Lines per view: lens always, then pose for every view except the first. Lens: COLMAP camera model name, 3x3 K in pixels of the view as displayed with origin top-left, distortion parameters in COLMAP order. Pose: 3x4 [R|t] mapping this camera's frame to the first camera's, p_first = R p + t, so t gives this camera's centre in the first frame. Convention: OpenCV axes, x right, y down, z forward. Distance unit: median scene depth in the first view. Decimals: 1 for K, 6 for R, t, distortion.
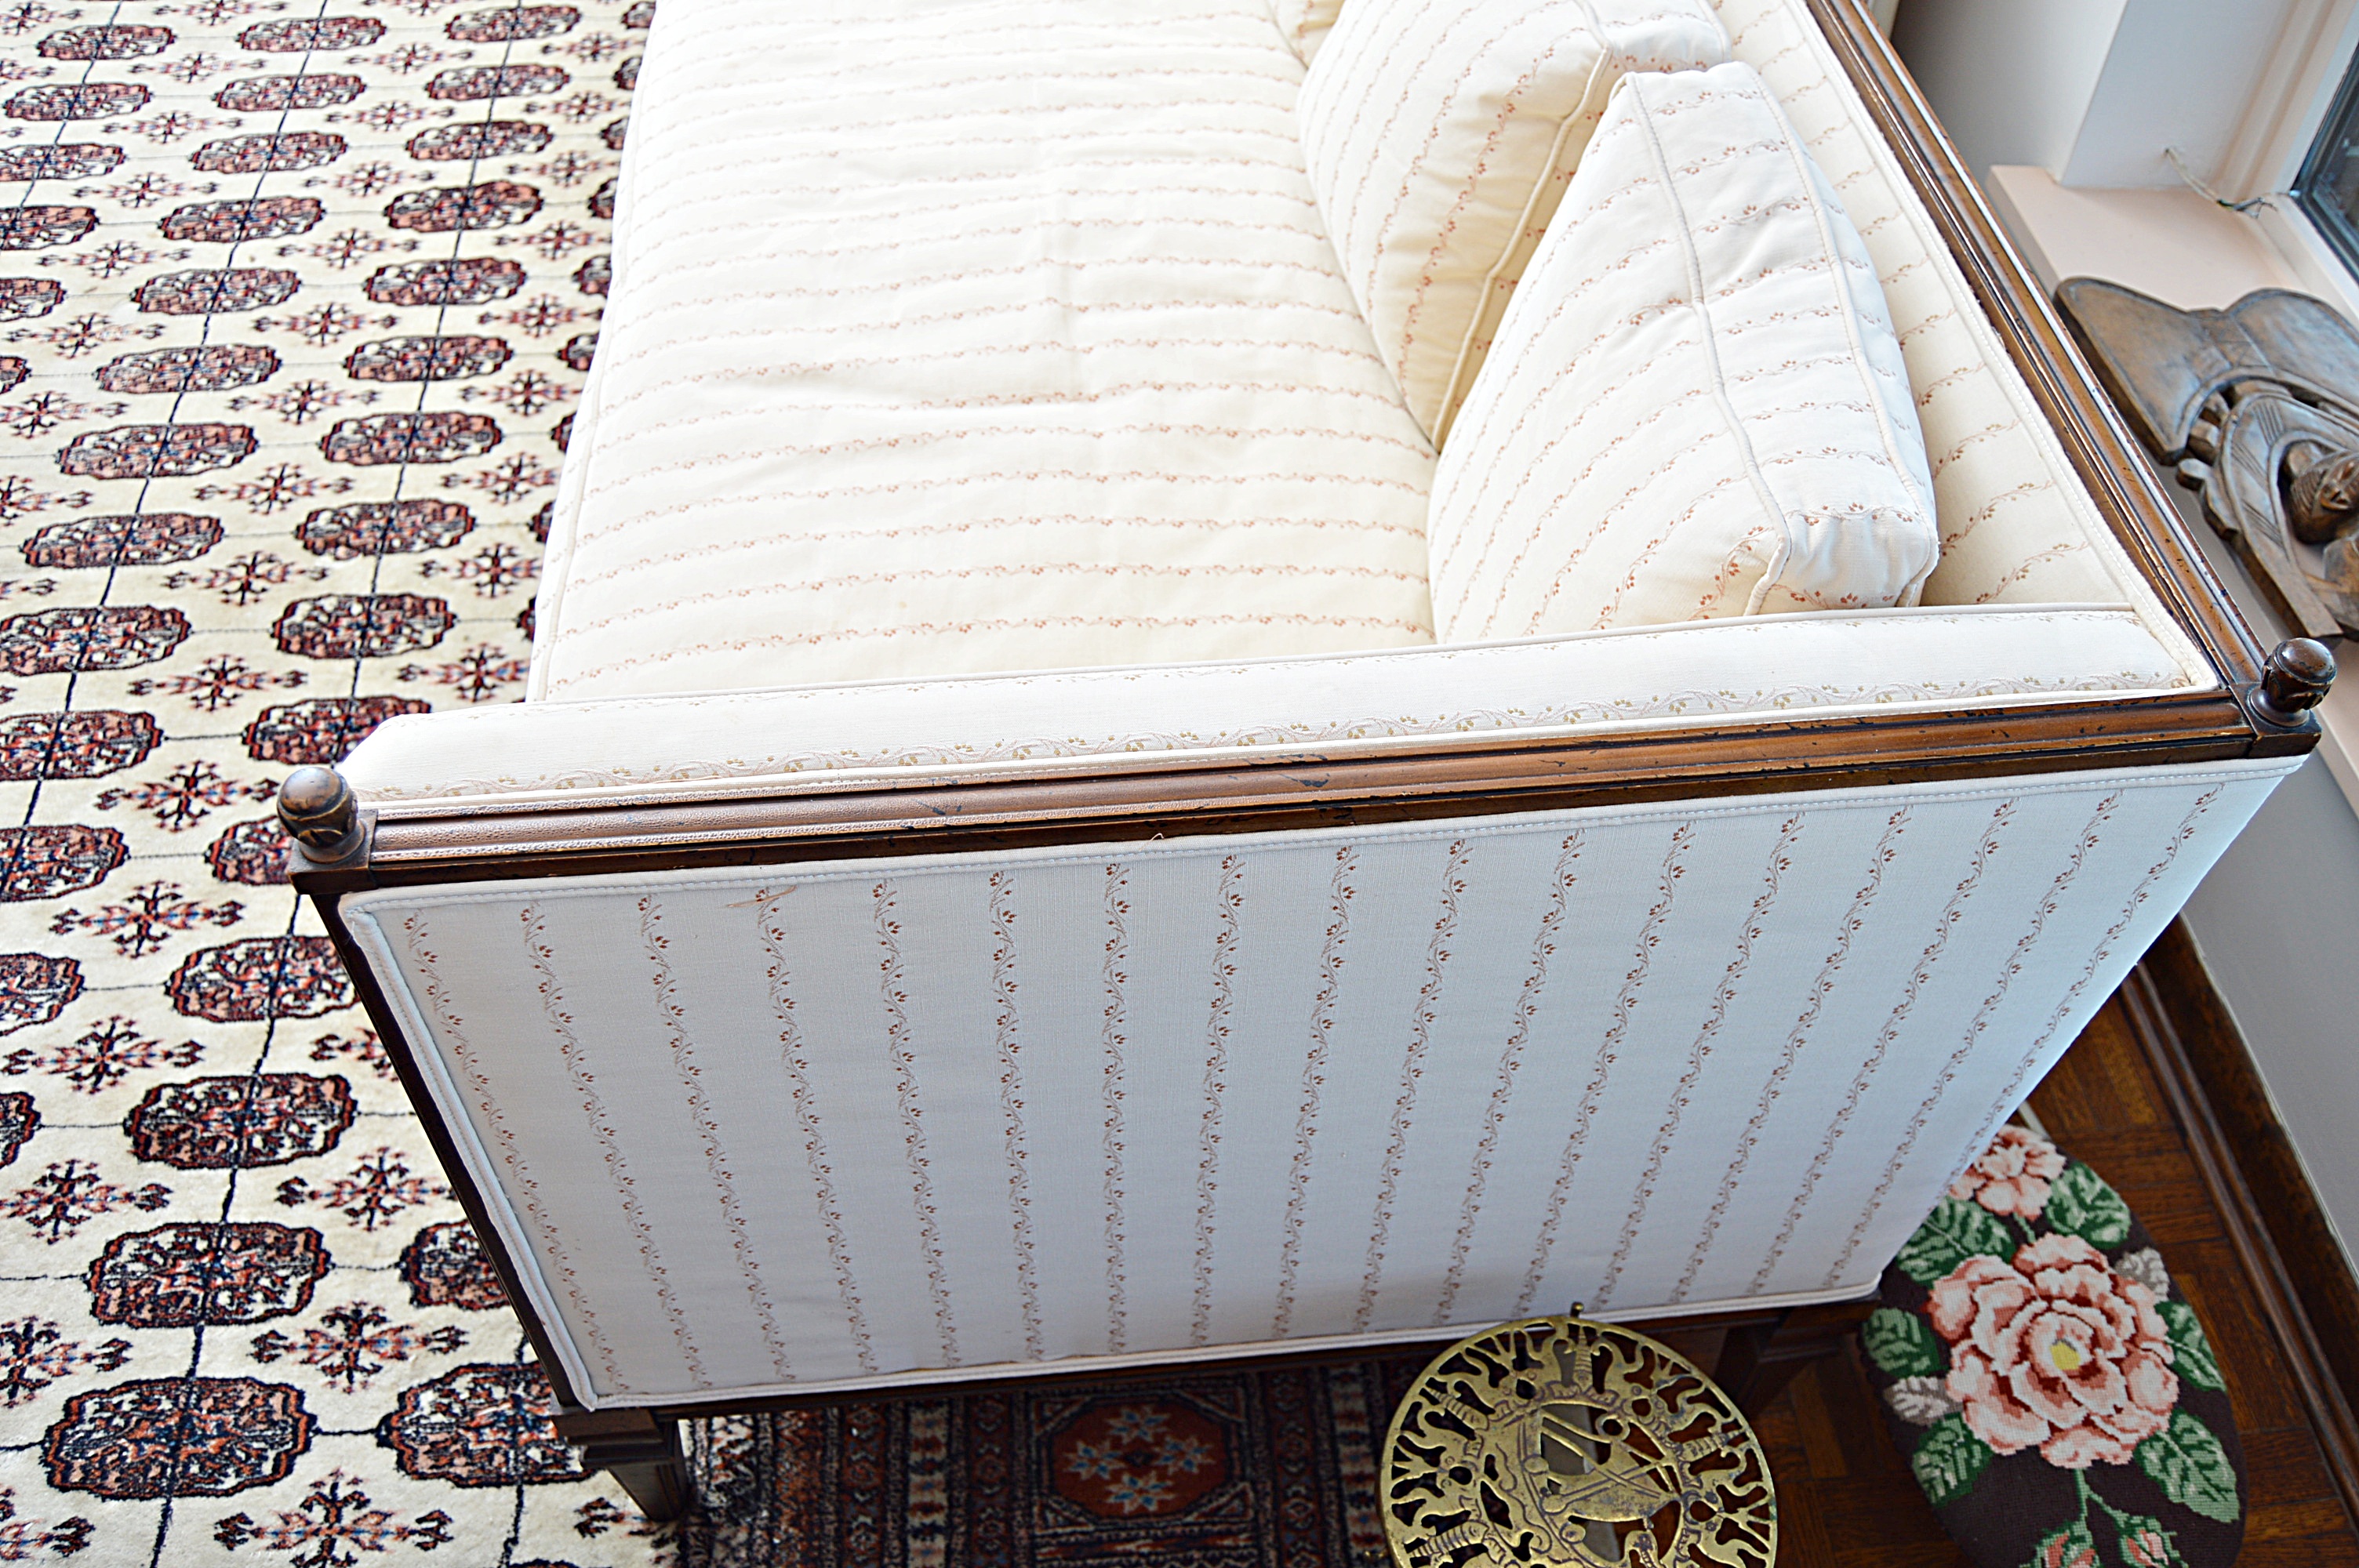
lens RADIAL K [[2053.8, 0, 1188.5], [0, 2053.8, 782.2], [0, 0, 1]] dist [-0.076608, 0.012871]
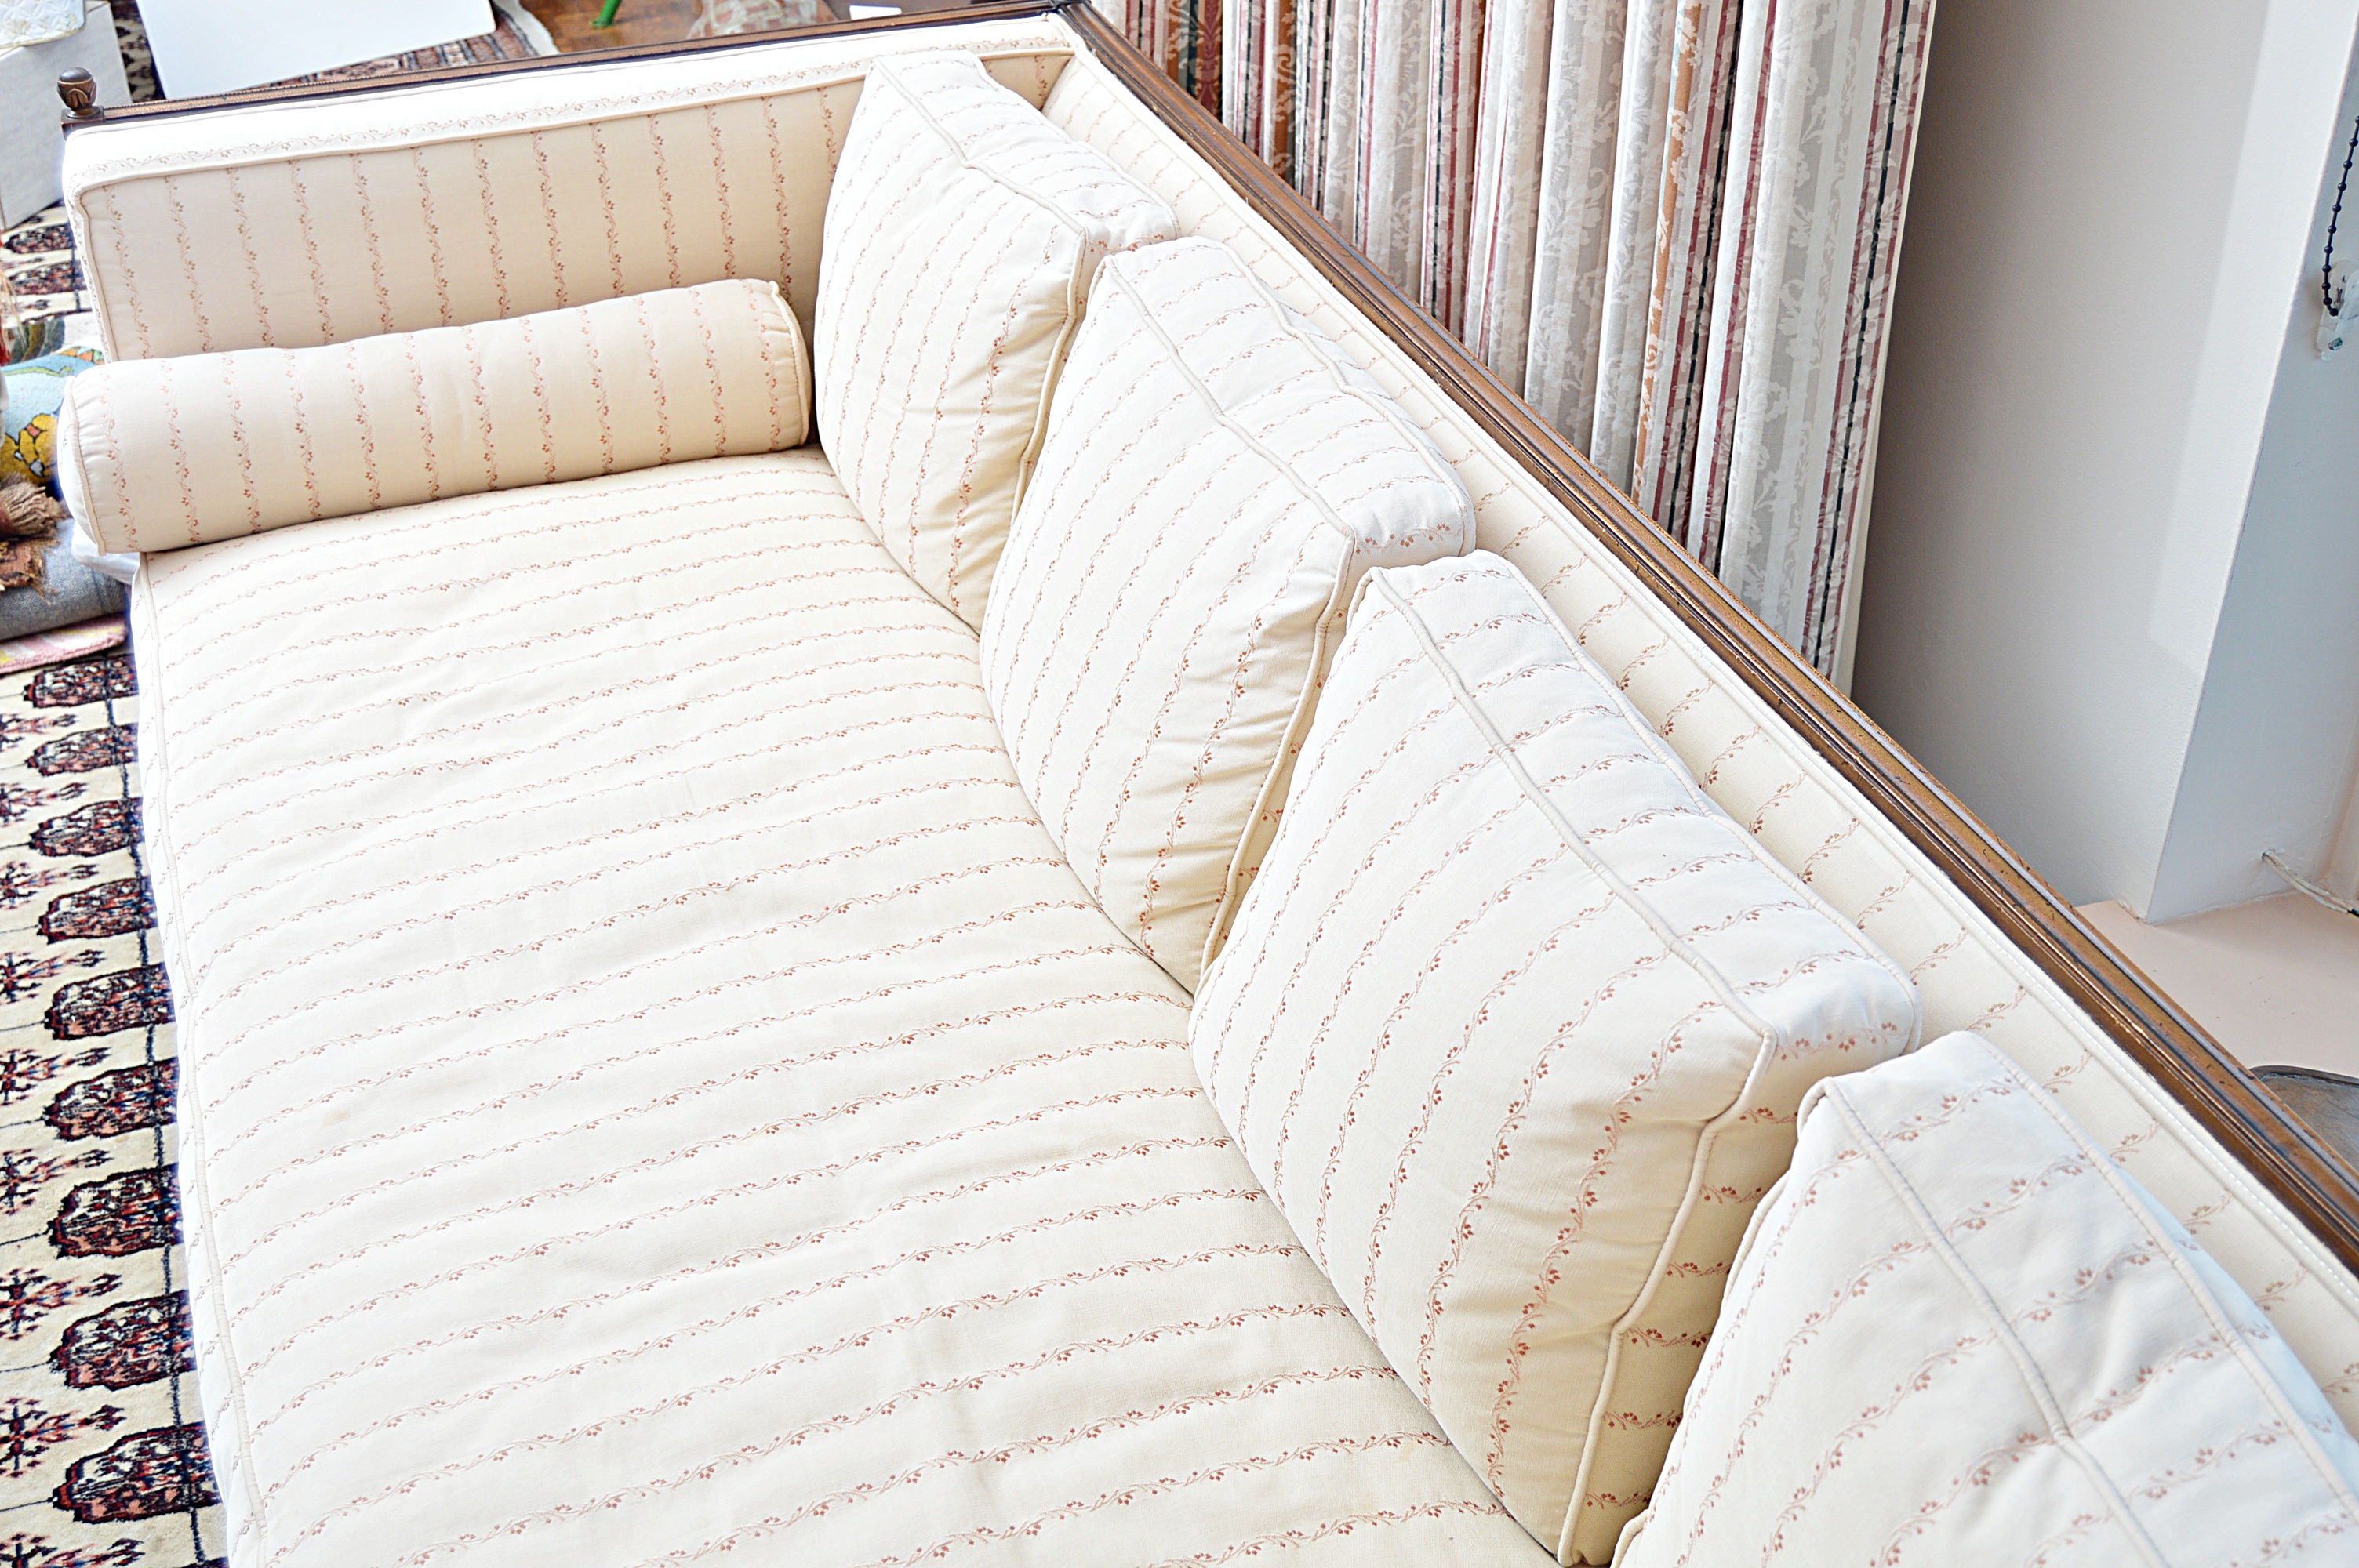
lens RADIAL K [[2669.4, 0, 1180.5], [0, 2669.4, 784.1], [0, 0, 1]] dist [-0.065638, 0.000000]
pose [[0.964841, -0.167990, 0.202144, -0.175276], [0.214390, 0.947927, -0.235525, -0.291497], [-0.152052, 0.270581, 0.950613, 0.137468]]
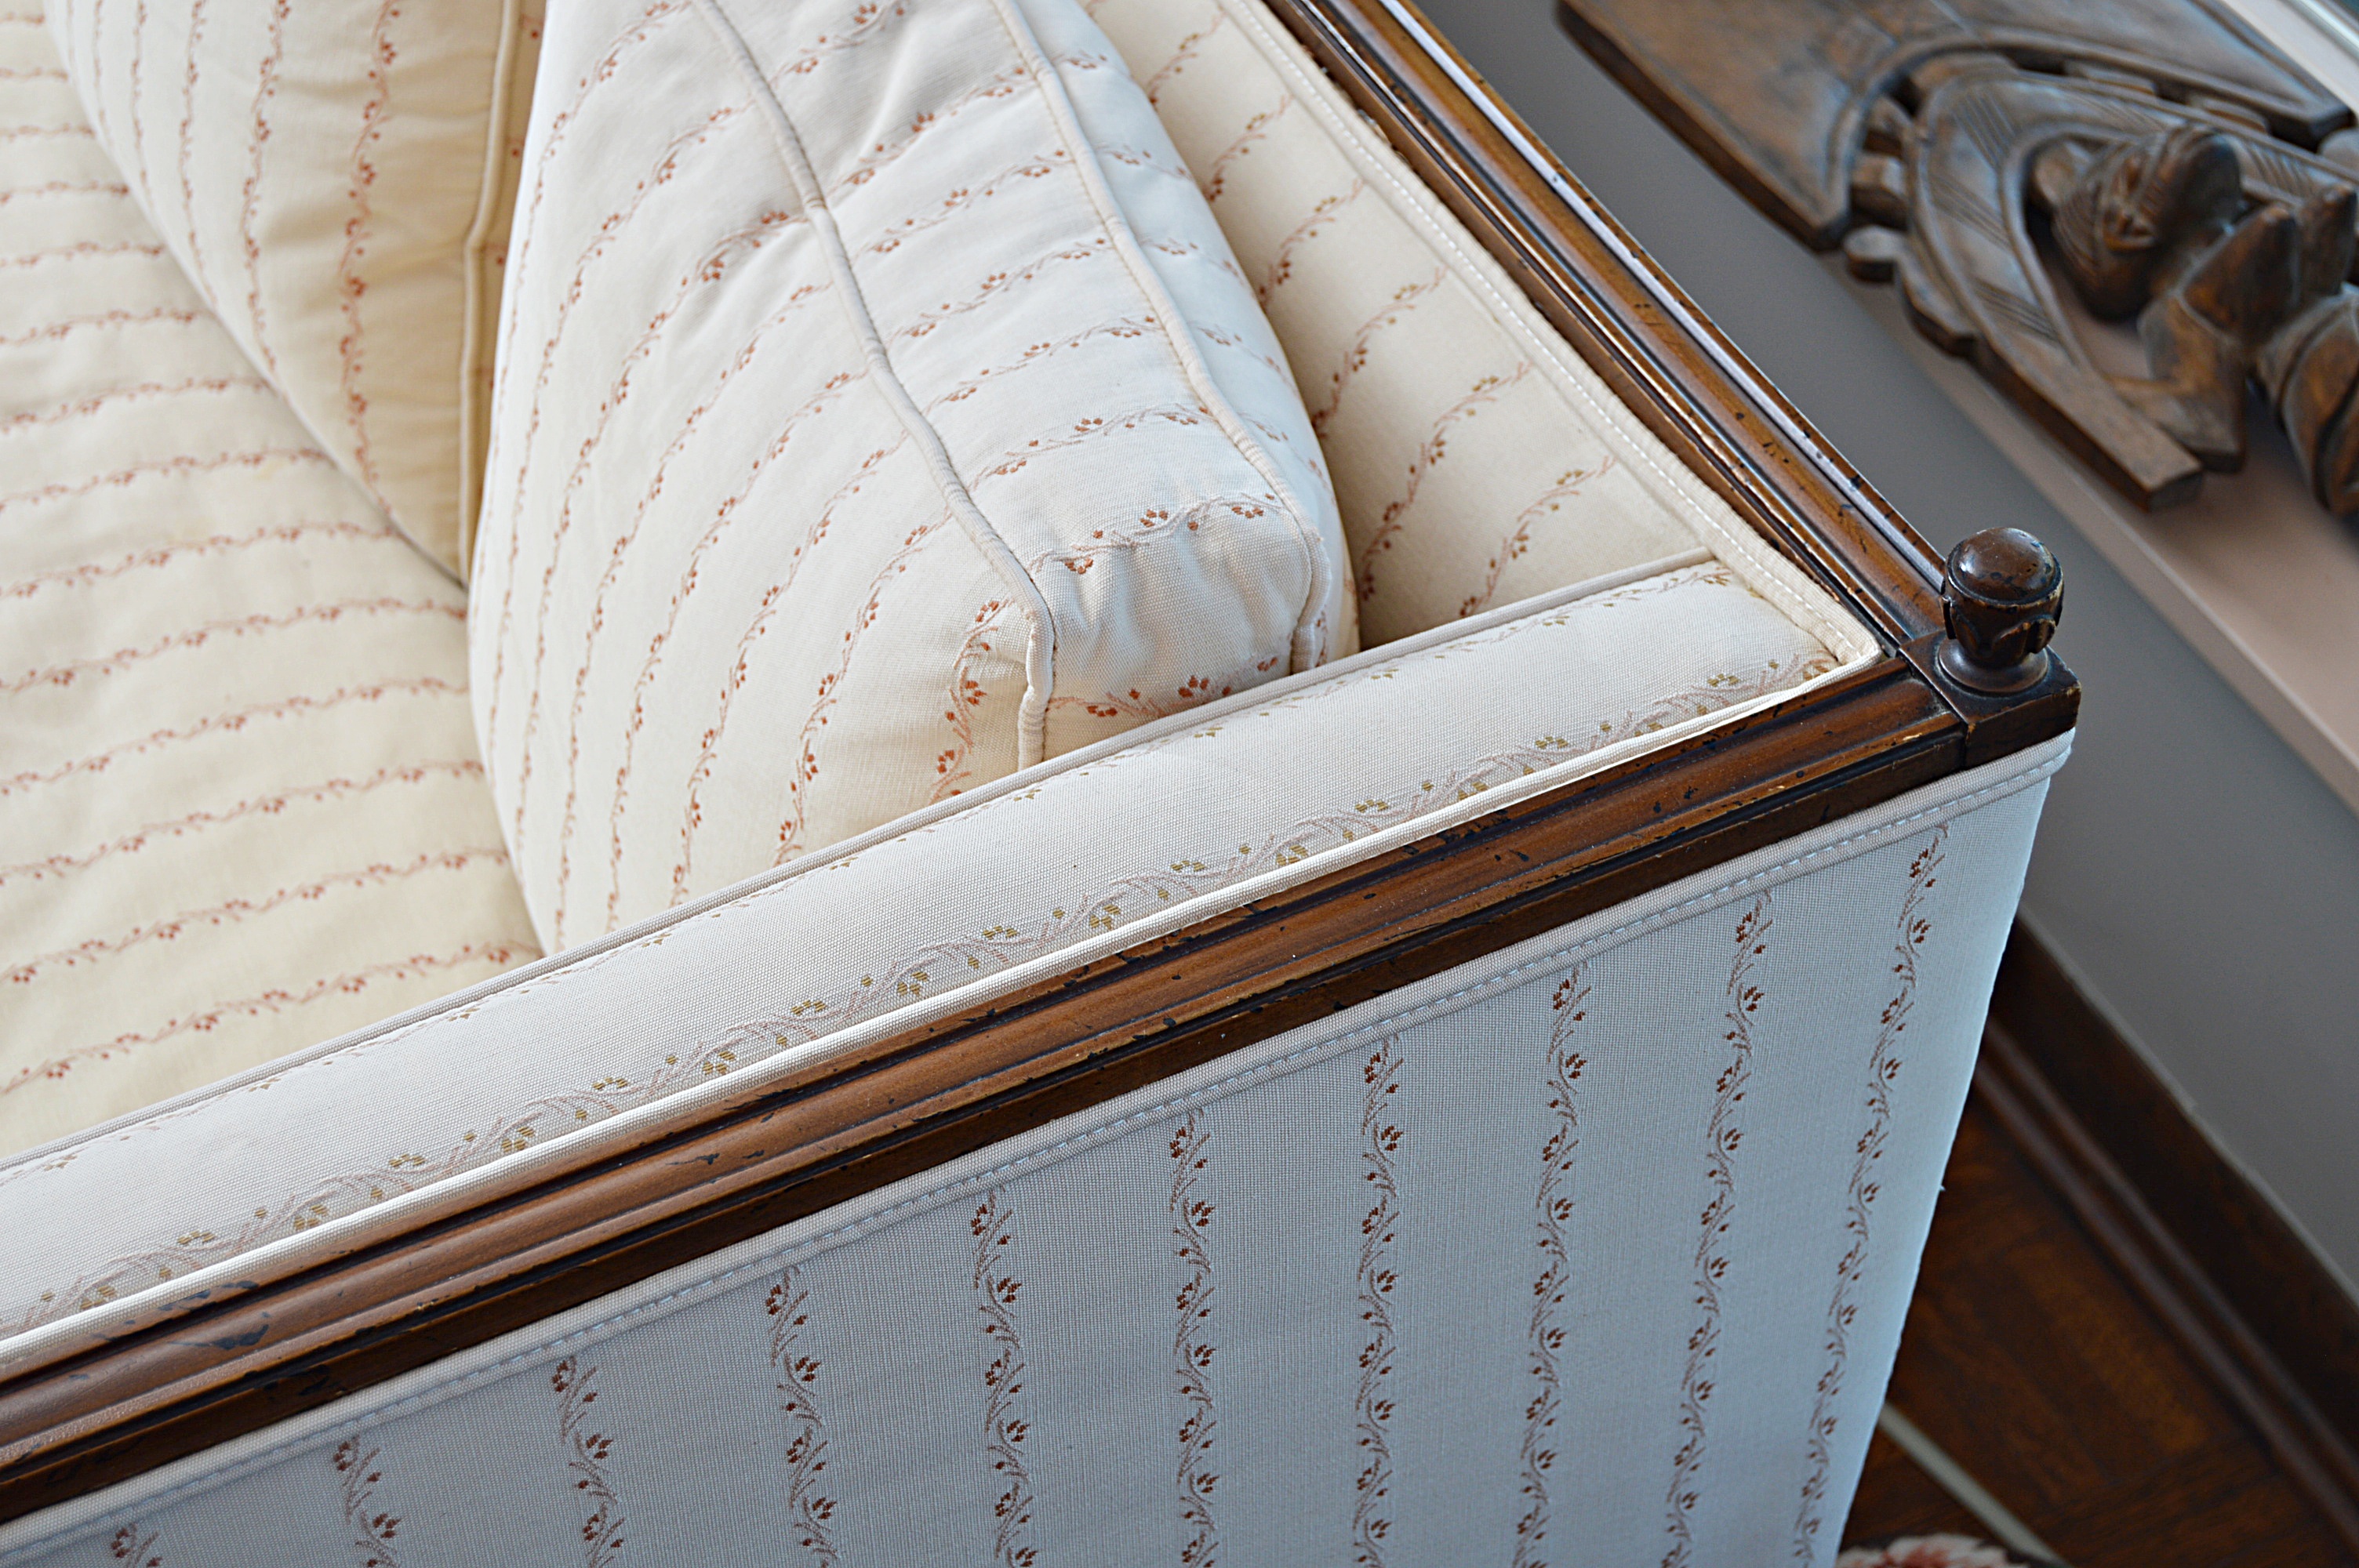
lens RADIAL K [[4140.7, 0, 1181.7], [0, 4140.7, 788.9], [0, 0, 1]] dist [-0.022194, 0.000000]
pose [[0.940066, -0.273004, 0.204317, 0.079597], [0.292265, 0.953747, -0.070339, 0.007560], [-0.175664, 0.125838, 0.976374, -0.030718]]
